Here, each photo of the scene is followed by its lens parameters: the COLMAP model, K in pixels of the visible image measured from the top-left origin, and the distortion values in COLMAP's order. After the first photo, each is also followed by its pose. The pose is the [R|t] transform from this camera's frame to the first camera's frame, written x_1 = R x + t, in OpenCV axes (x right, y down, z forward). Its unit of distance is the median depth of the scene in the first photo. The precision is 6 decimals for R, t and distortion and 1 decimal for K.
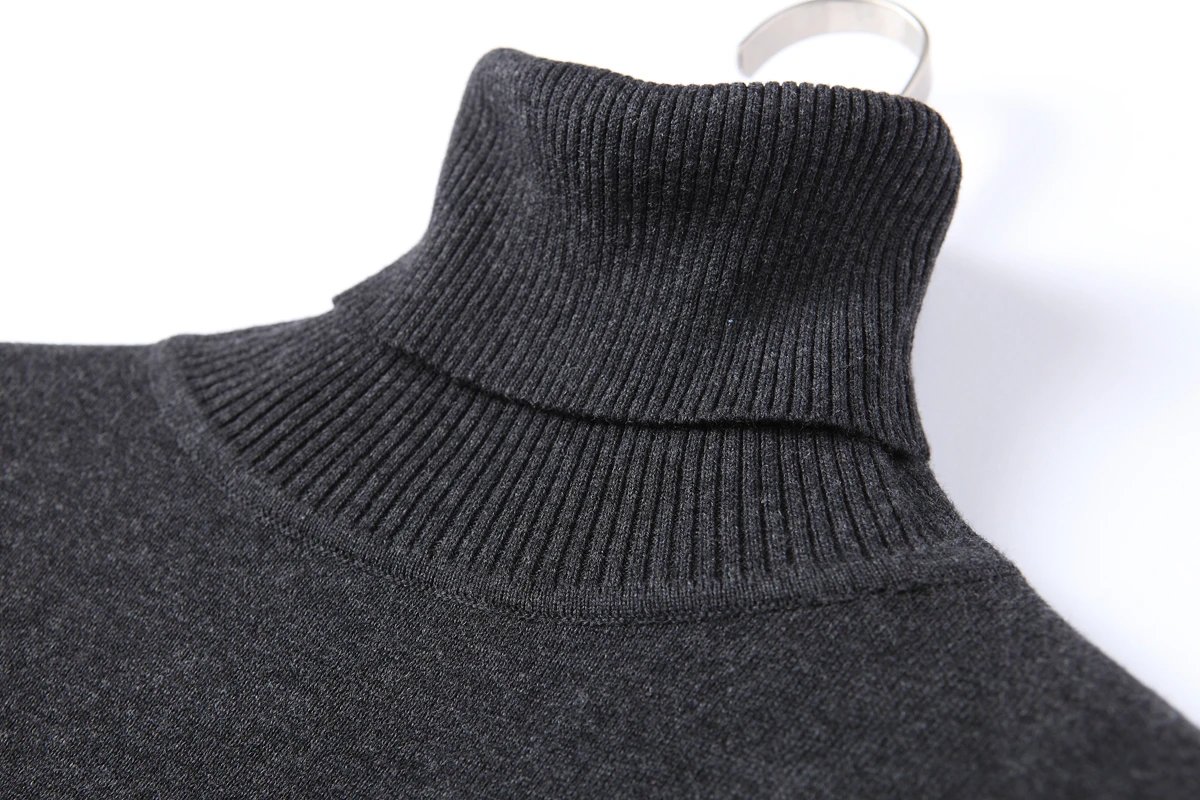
lens RADIAL K [[1969.3, 0, 603.7], [0, 1969.3, 398.4], [0, 0, 1]] dist [0.118921, 0.000000]
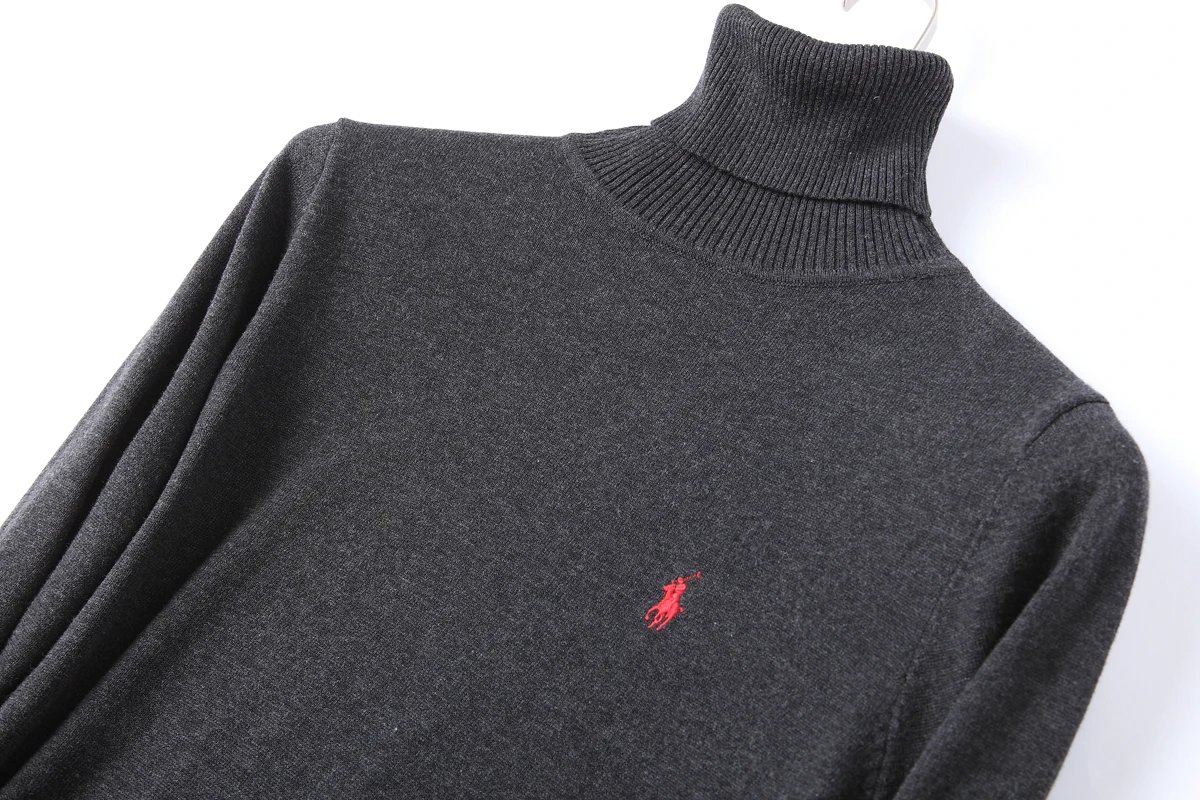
lens RADIAL K [[2228.7, 0, 598.7], [0, 2228.7, 398.9], [0, 0, 1]] dist [-0.000907, 0.000000]
pose [[0.995244, 0.031636, 0.092139, -0.446241], [-0.049335, 0.979225, 0.196683, -0.250052], [-0.084002, -0.200293, 0.976128, -1.514168]]
